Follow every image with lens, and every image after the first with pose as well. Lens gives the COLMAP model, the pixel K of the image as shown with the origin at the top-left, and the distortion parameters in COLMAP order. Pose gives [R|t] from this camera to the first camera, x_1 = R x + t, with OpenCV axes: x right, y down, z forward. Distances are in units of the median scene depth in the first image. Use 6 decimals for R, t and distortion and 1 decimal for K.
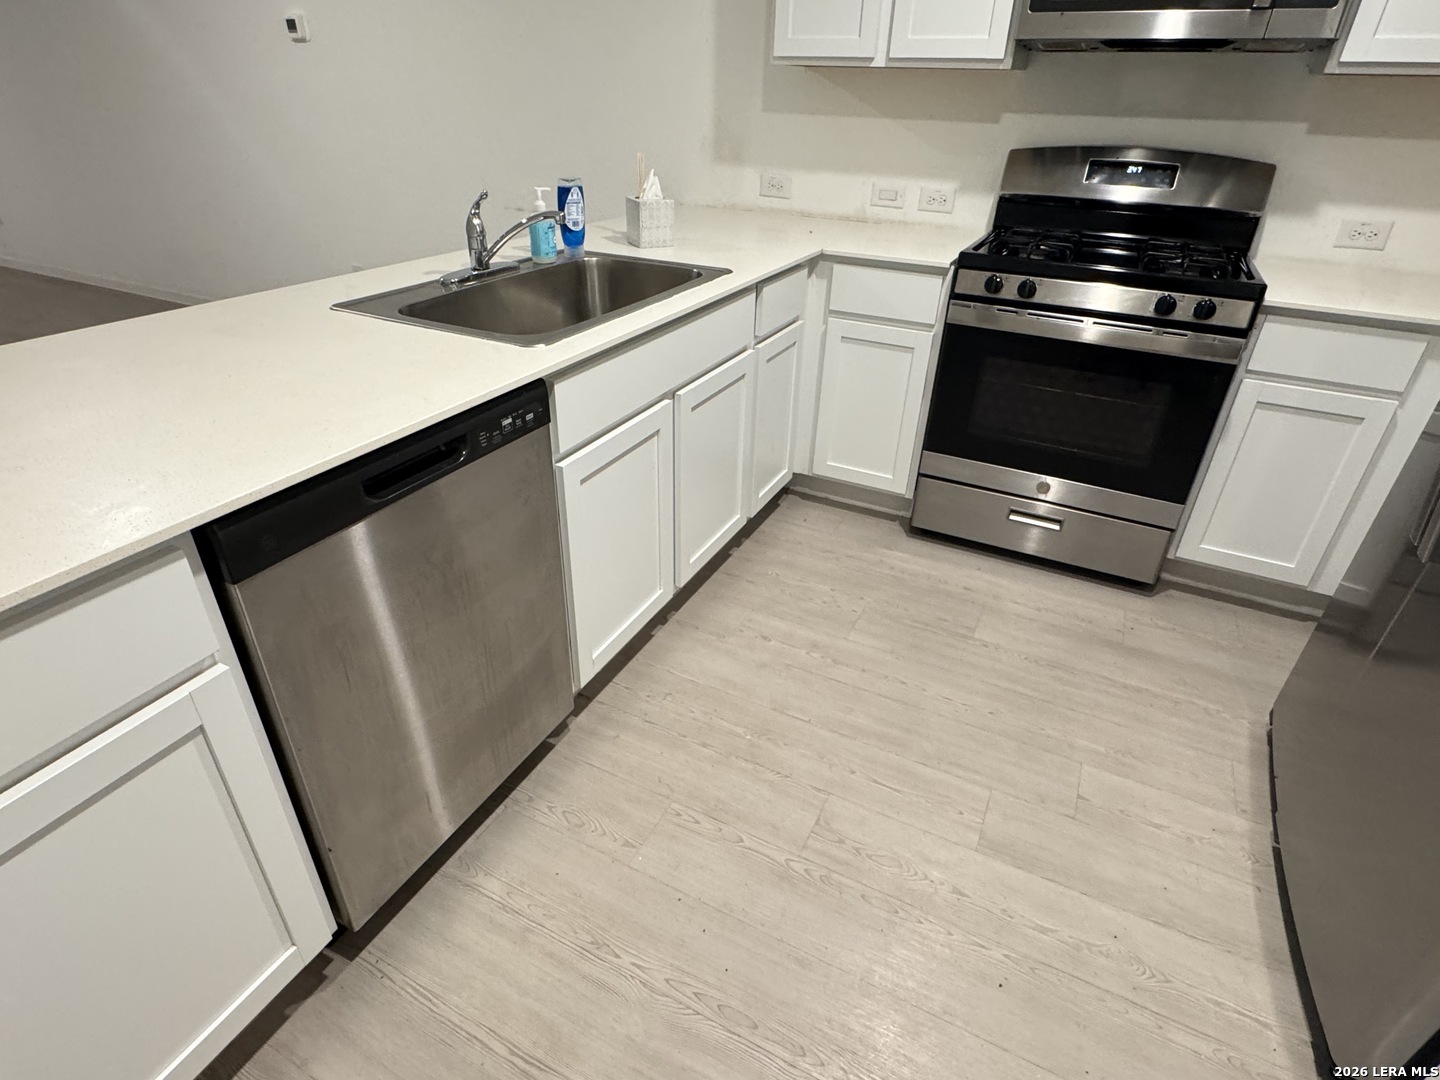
lens RADIAL K [[756.5, 0, 721.0], [0, 756.5, 539.3], [0, 0, 1]] dist [-0.000629, -0.004682]
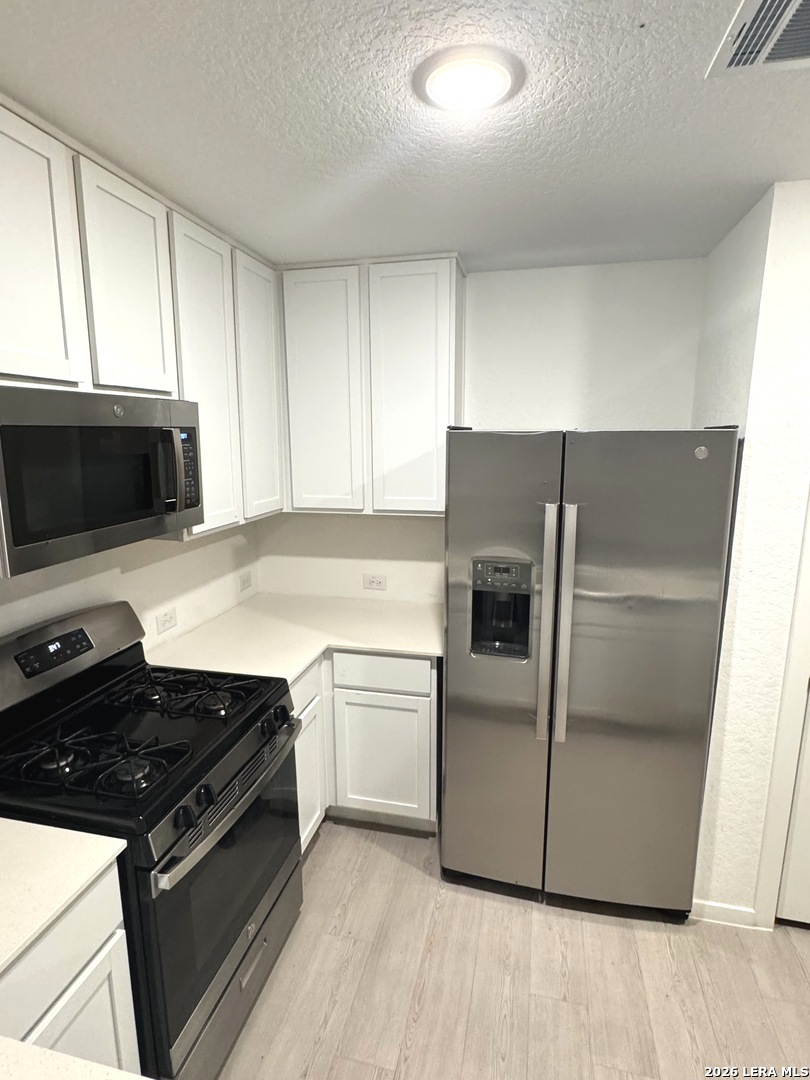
lens RADIAL K [[567.4, 0, 394.5], [0, 567.4, 543.6], [0, 0, 1]] dist [-0.000629, -0.004682]
pose [[-0.230359, -0.201929, 0.951924, -0.217312], [0.492338, 0.819605, 0.293003, -0.611256], [-0.839368, 0.536164, -0.089386, 0.648889]]
